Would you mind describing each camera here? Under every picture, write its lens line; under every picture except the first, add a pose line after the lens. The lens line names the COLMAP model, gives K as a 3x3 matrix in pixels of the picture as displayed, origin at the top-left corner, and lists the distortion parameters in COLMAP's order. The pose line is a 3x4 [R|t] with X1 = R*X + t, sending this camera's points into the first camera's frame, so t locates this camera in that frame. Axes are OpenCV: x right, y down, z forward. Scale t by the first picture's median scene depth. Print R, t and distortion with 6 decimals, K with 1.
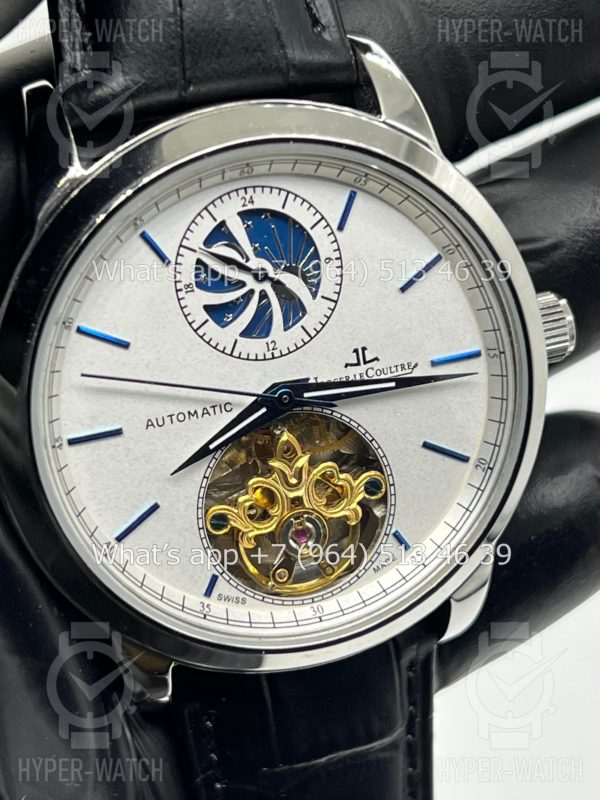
lens RADIAL K [[1910.7, 0, 300.0], [0, 1910.7, 400.0], [0, 0, 1]] dist [0.263589, -0.831167]
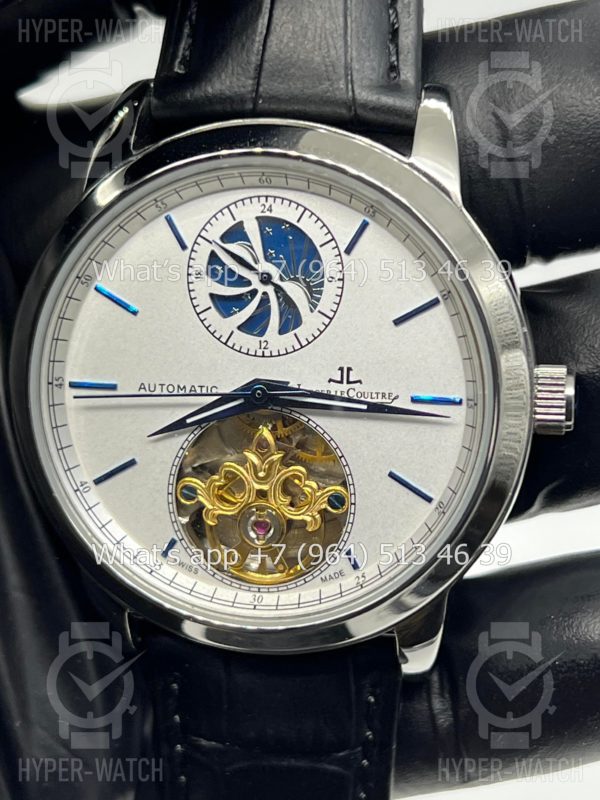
lens RADIAL K [[1910.7, 0, 300.0], [0, 1910.7, 400.0], [0, 0, 1]] dist [0.263589, -0.831167]
pose [[0.877147, 0.227749, -0.422780, 0.465577], [-0.254499, 0.967047, -0.007071, 0.004215], [0.407238, 0.113800, 0.906205, 0.032767]]
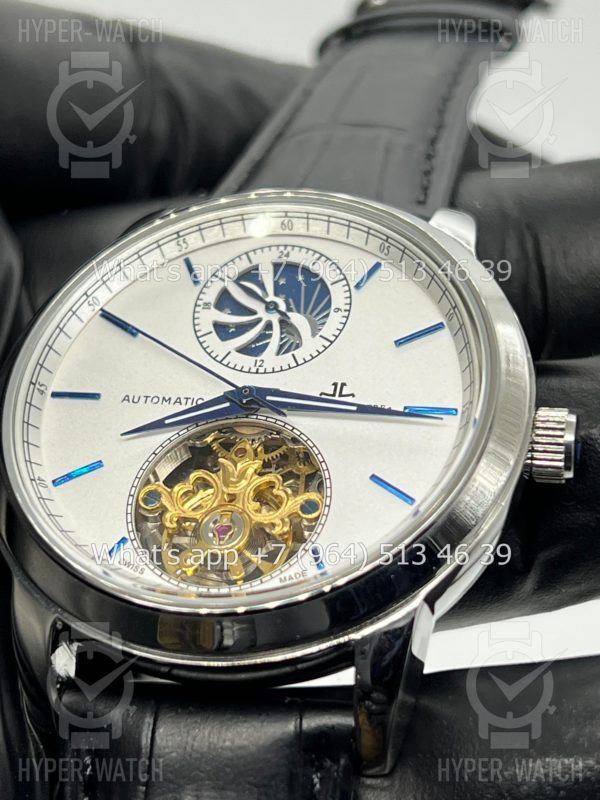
lens RADIAL K [[1910.7, 0, 300.0], [0, 1910.7, 400.0], [0, 0, 1]] dist [0.263589, -0.831167]
pose [[0.844705, 0.014982, -0.535022, 0.563723], [-0.394811, 0.692366, -0.603948, 0.608317], [0.361383, 0.721391, 0.590760, 0.401963]]
